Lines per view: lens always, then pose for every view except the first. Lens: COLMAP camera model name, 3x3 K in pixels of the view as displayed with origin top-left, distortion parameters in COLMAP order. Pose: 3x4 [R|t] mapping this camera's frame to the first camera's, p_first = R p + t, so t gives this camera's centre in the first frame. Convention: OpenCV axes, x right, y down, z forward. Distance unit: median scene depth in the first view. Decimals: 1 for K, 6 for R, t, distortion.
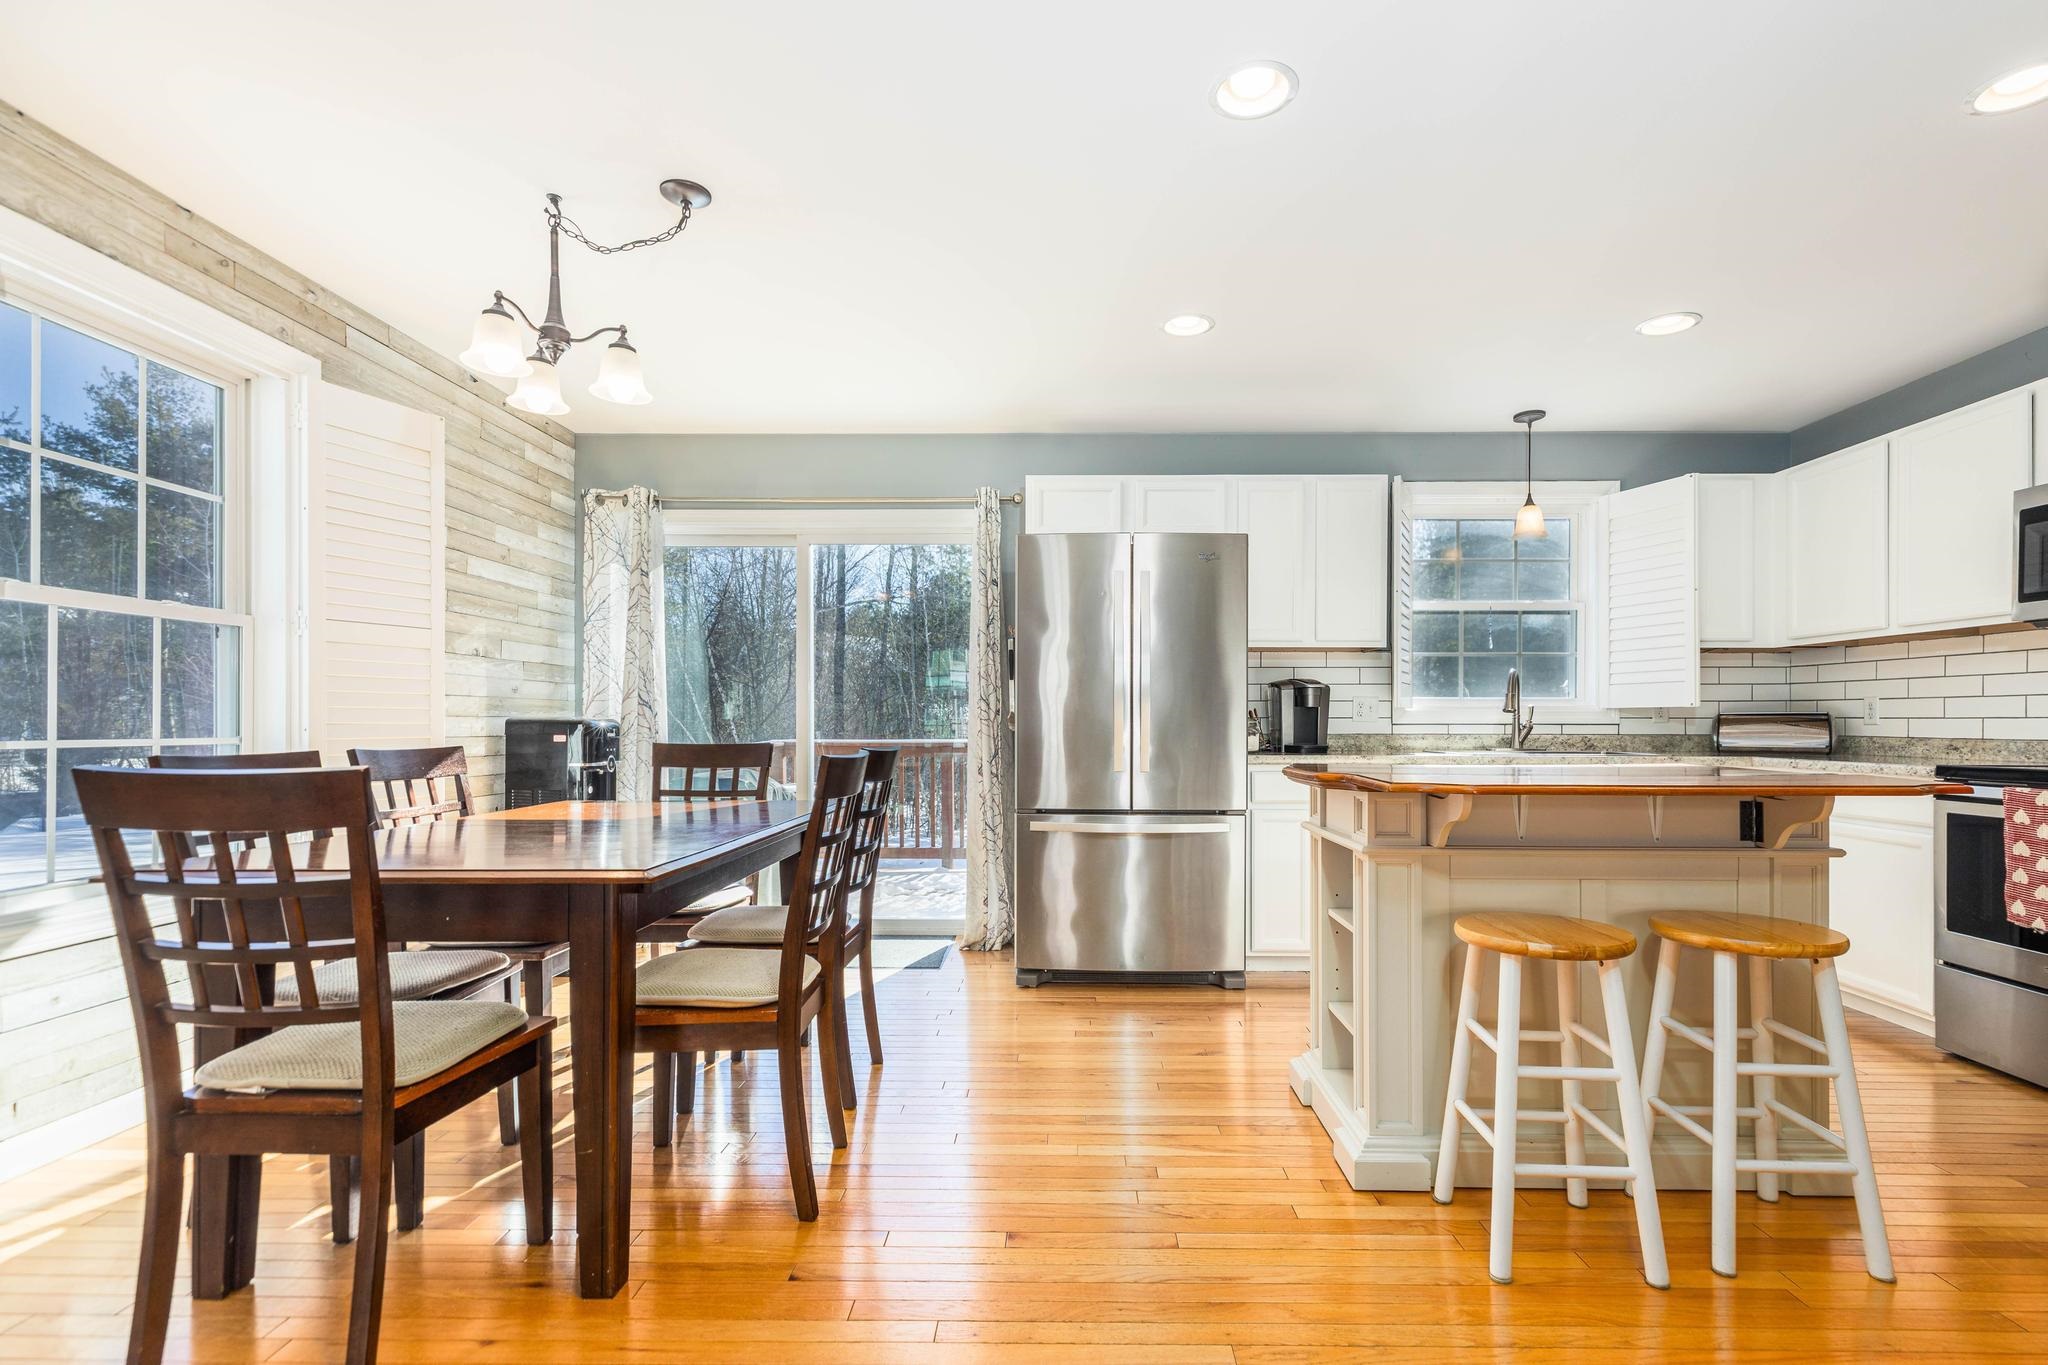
lens RADIAL K [[935.7, 0, 1052.1], [0, 935.7, 728.4], [0, 0, 1]] dist [0.013532, 0.001032]
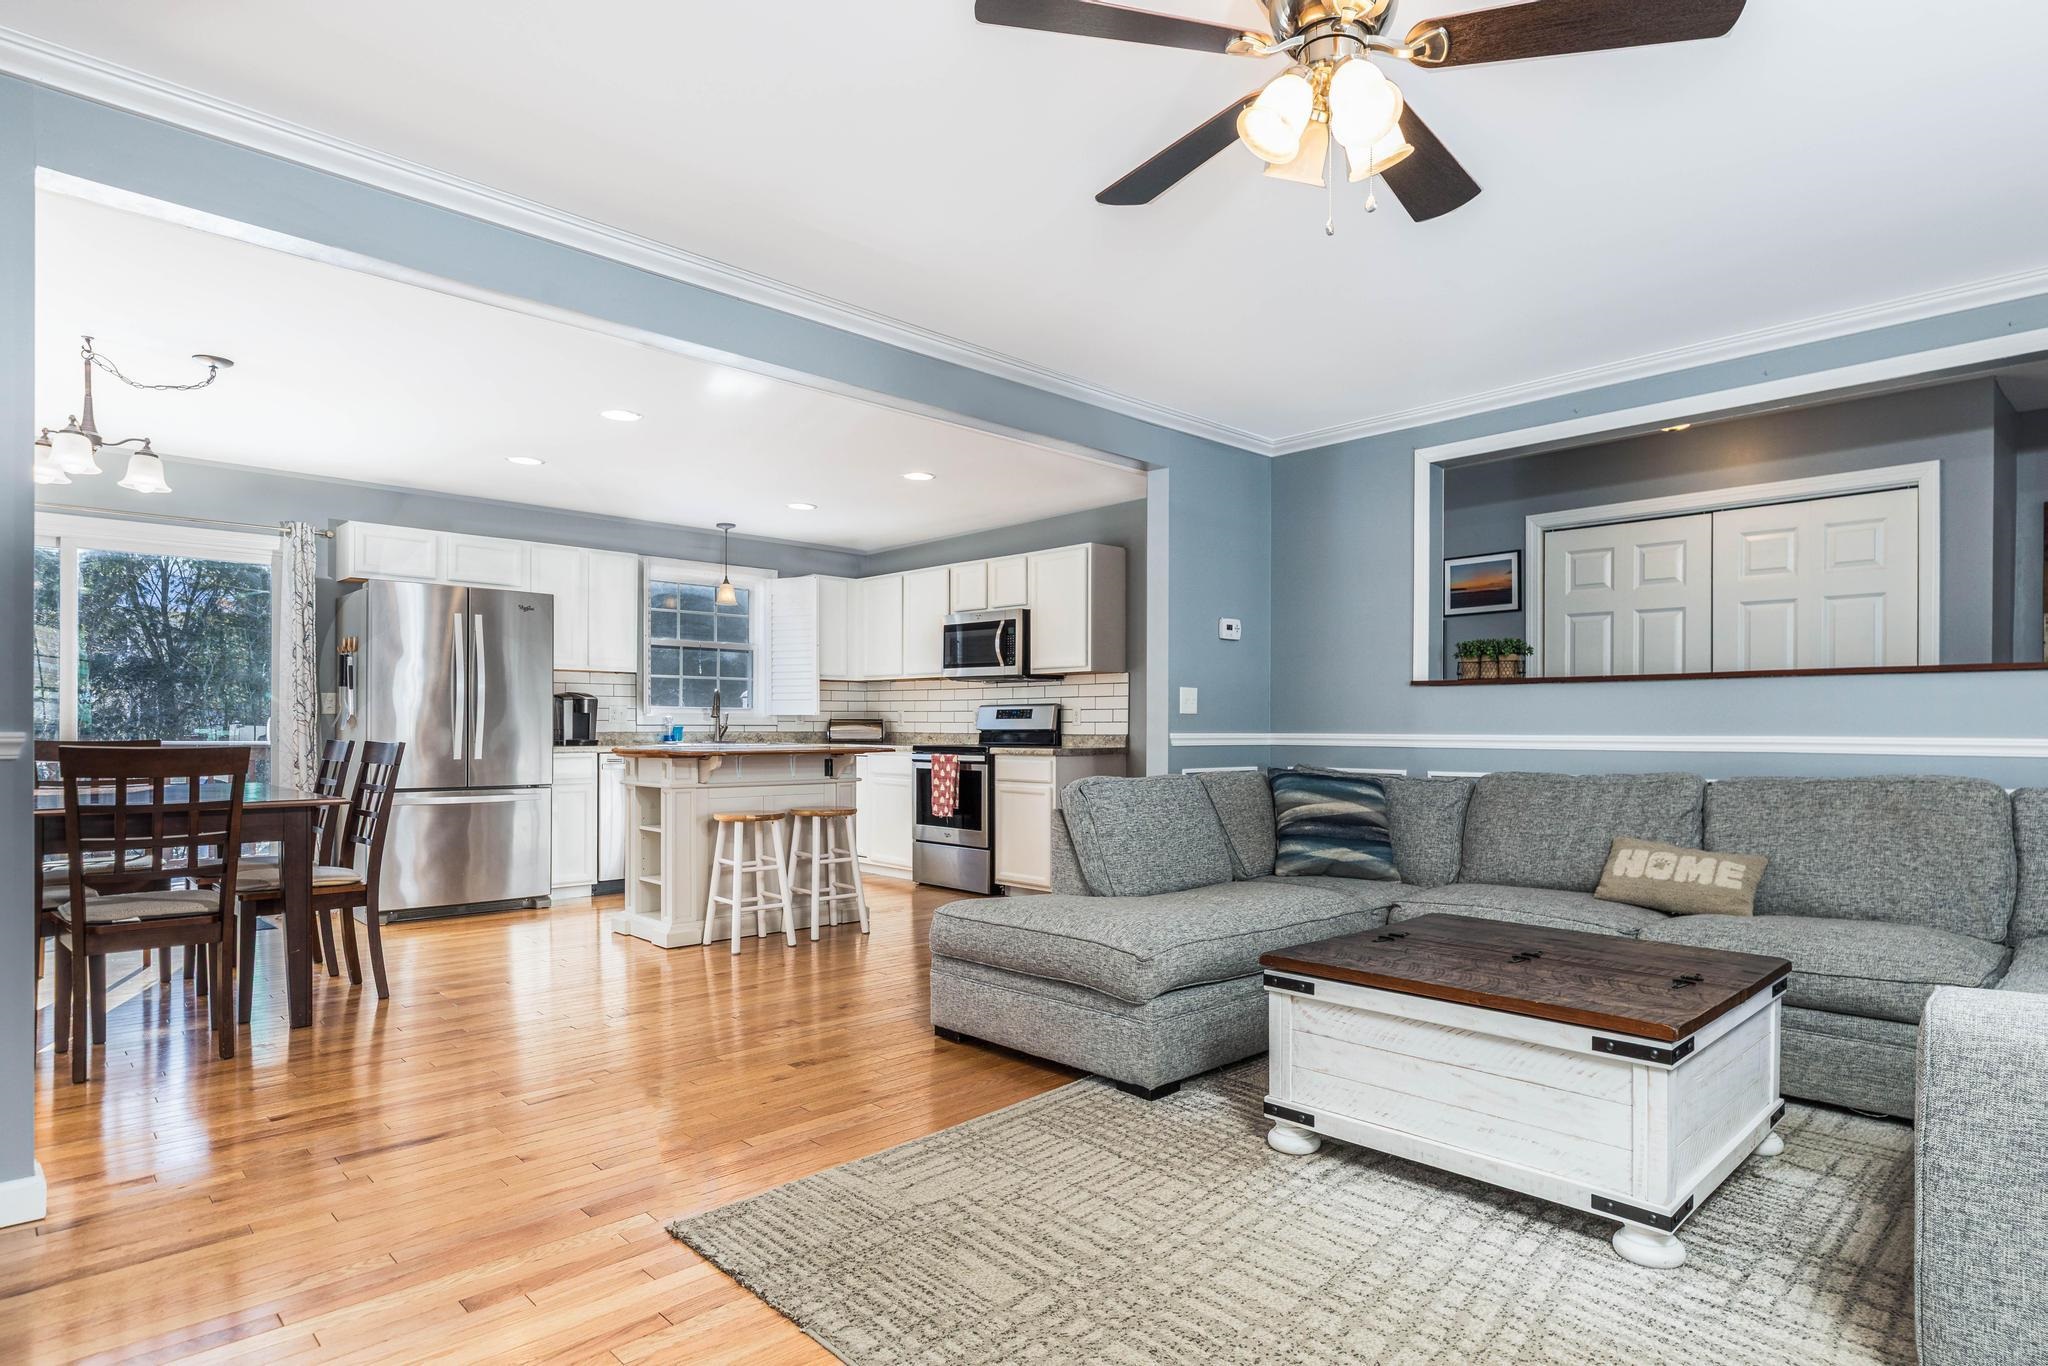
lens RADIAL K [[1099.6, 0, 1062.8], [0, 1099.6, 736.7], [0, 0, 1]] dist [0.001235, 0.000128]
pose [[0.698346, -0.006025, 0.715735, -0.427350], [0.002666, 0.999980, 0.005817, 0.005859], [-0.715755, -0.002154, 0.698348, -0.702461]]
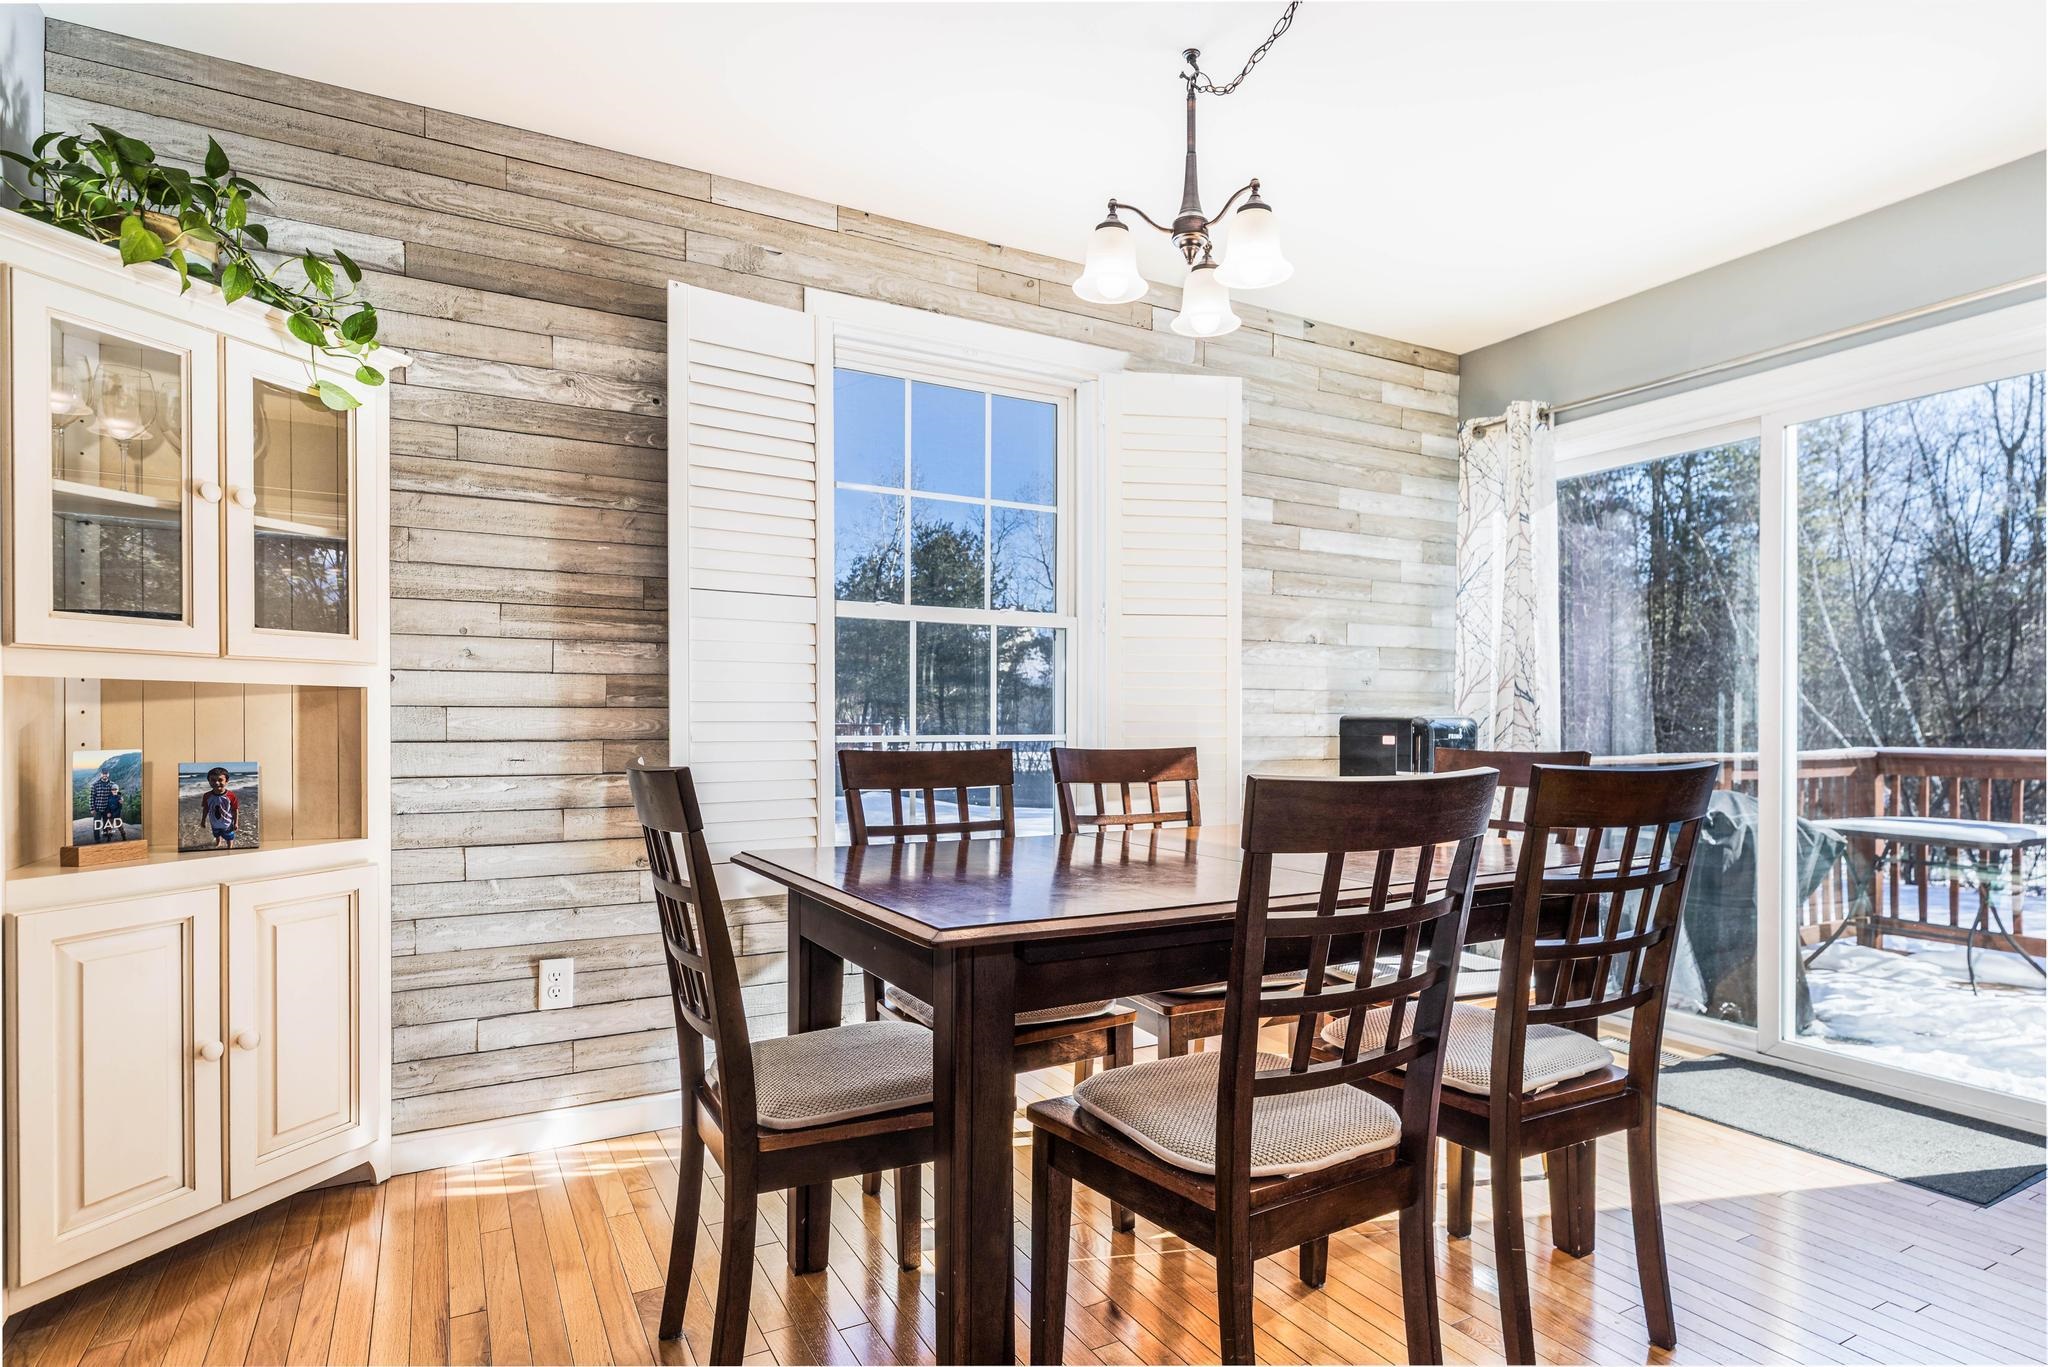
lens RADIAL K [[1099.6, 0, 1066.9], [0, 1099.6, 732.9], [0, 0, 1]] dist [0.001235, 0.000128]
pose [[0.520190, 0.005903, -0.854030, 0.128639], [-0.003007, 0.999983, 0.005080, 0.000486], [0.854045, -0.000074, 0.520199, 0.269276]]
